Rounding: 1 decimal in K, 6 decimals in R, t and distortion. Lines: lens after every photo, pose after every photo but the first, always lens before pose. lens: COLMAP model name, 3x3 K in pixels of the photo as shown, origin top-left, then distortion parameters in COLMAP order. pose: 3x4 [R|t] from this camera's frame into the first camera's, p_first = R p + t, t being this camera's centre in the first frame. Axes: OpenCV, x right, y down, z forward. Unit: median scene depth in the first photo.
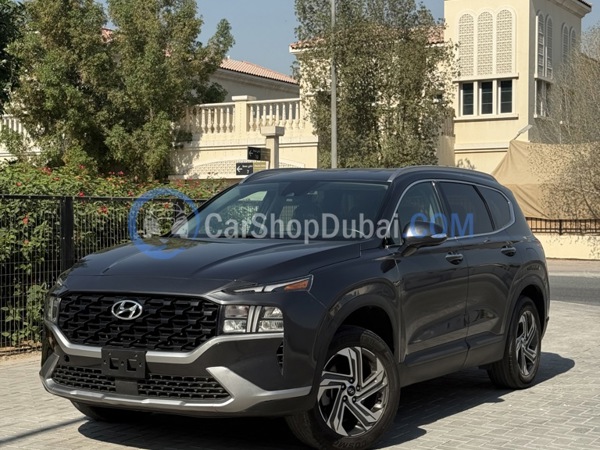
lens RADIAL K [[996.7, 0, 300.0], [0, 996.7, 225.0], [0, 0, 1]] dist [0.016904, 0.109204]
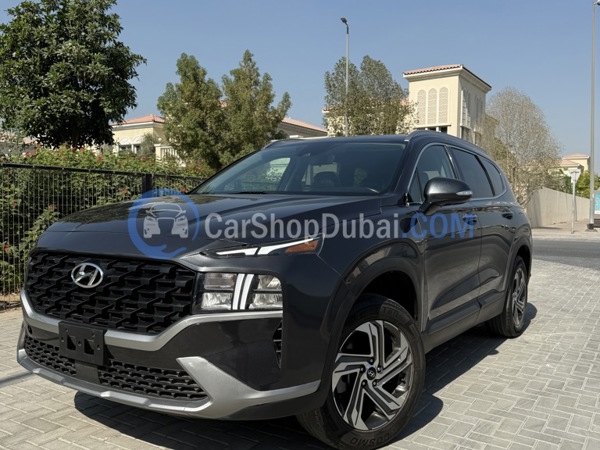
lens RADIAL K [[538.2, 0, 300.0], [0, 538.2, 225.0], [0, 0, 1]] dist [0.062518, -0.110818]
pose [[0.998698, 0.009868, -0.050051, 0.013663], [-0.008279, 0.999459, 0.031845, 0.028887], [0.050339, -0.031389, 0.998239, 0.548614]]
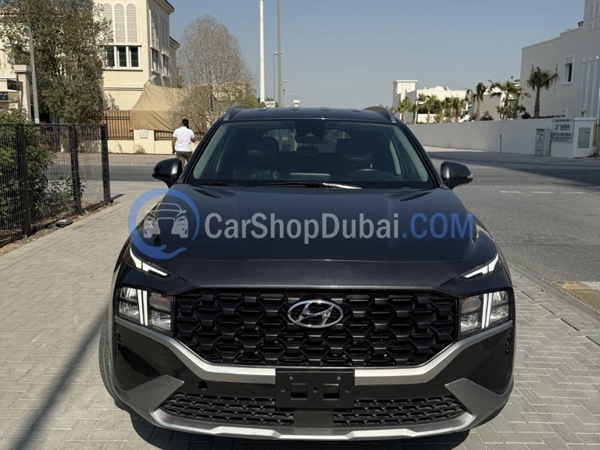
lens RADIAL K [[538.2, 0, 300.0], [0, 538.2, 225.0], [0, 0, 1]] dist [0.062518, -0.110818]
pose [[0.874083, -0.075092, 0.479937, -0.336758], [-0.006223, 0.986168, 0.165632, -0.035657], [-0.485737, -0.147763, 0.861525, 0.649222]]
